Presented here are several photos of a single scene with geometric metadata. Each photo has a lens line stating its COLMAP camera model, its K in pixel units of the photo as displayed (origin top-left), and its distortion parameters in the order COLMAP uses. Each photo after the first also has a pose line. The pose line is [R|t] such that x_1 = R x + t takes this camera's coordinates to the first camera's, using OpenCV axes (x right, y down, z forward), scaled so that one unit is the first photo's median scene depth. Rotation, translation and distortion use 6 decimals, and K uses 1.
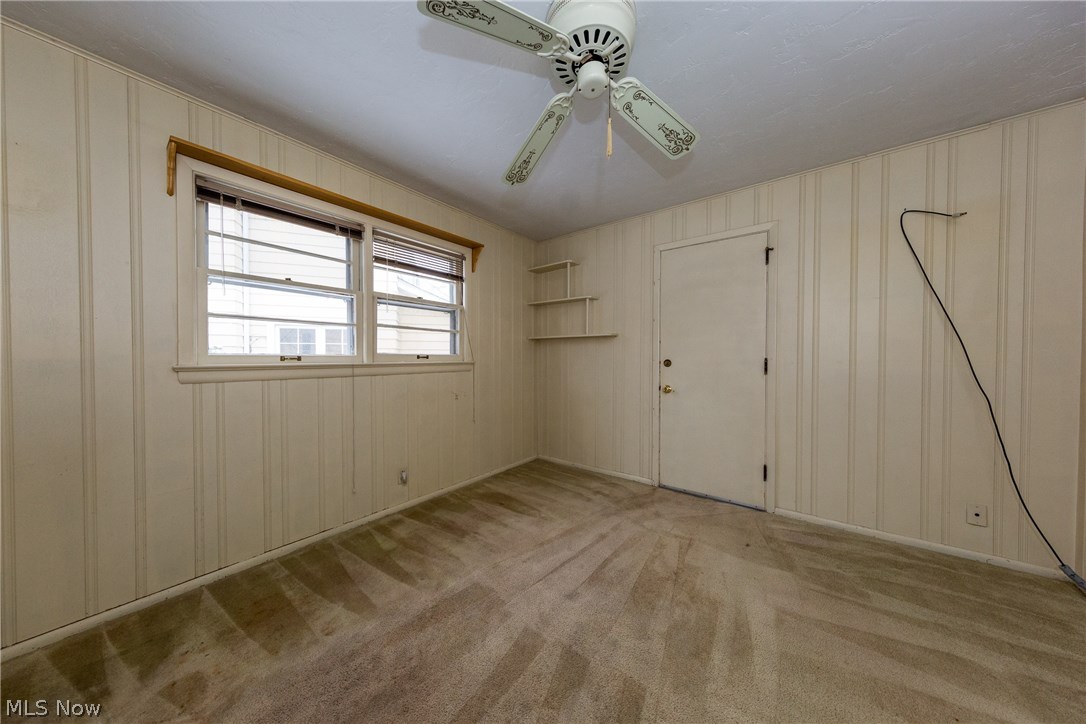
lens RADIAL K [[346.7, 0, 543.0], [0, 346.7, 362.0], [0, 0, 1]] dist [0.001301, 0.000064]
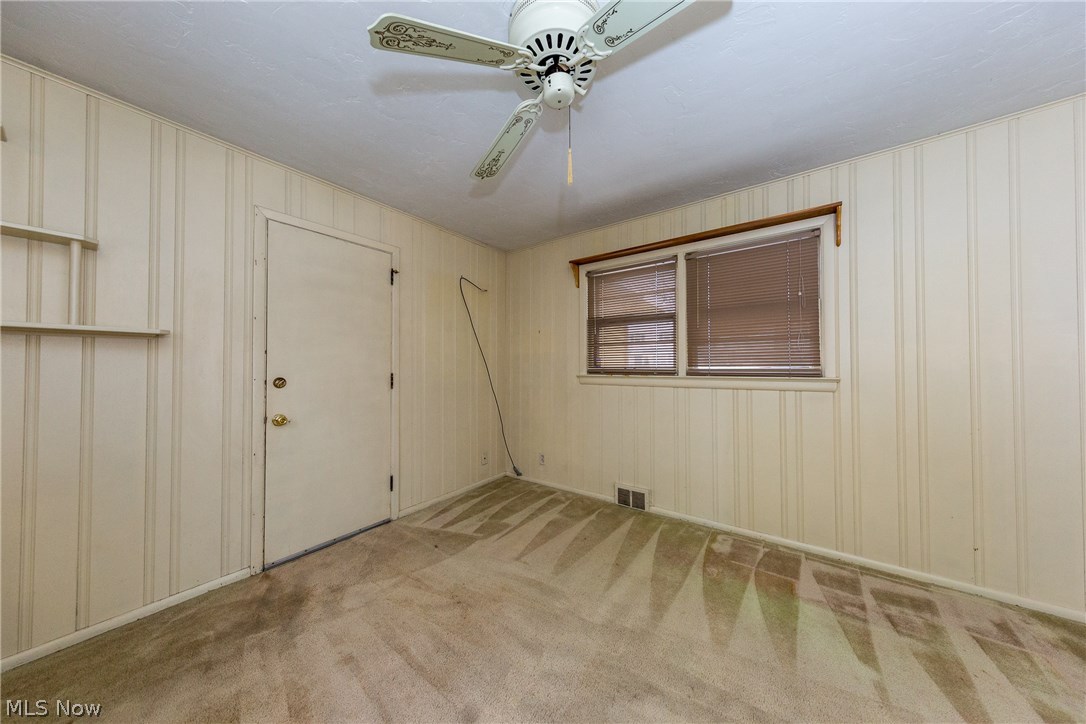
lens RADIAL K [[346.7, 0, 543.0], [0, 346.7, 362.0], [0, 0, 1]] dist [0.001301, 0.000064]
pose [[-0.047340, 0.013175, 0.998792, -0.468909], [0.018027, 0.999761, -0.012334, -0.027182], [-0.998716, 0.017421, -0.047566, 0.640249]]
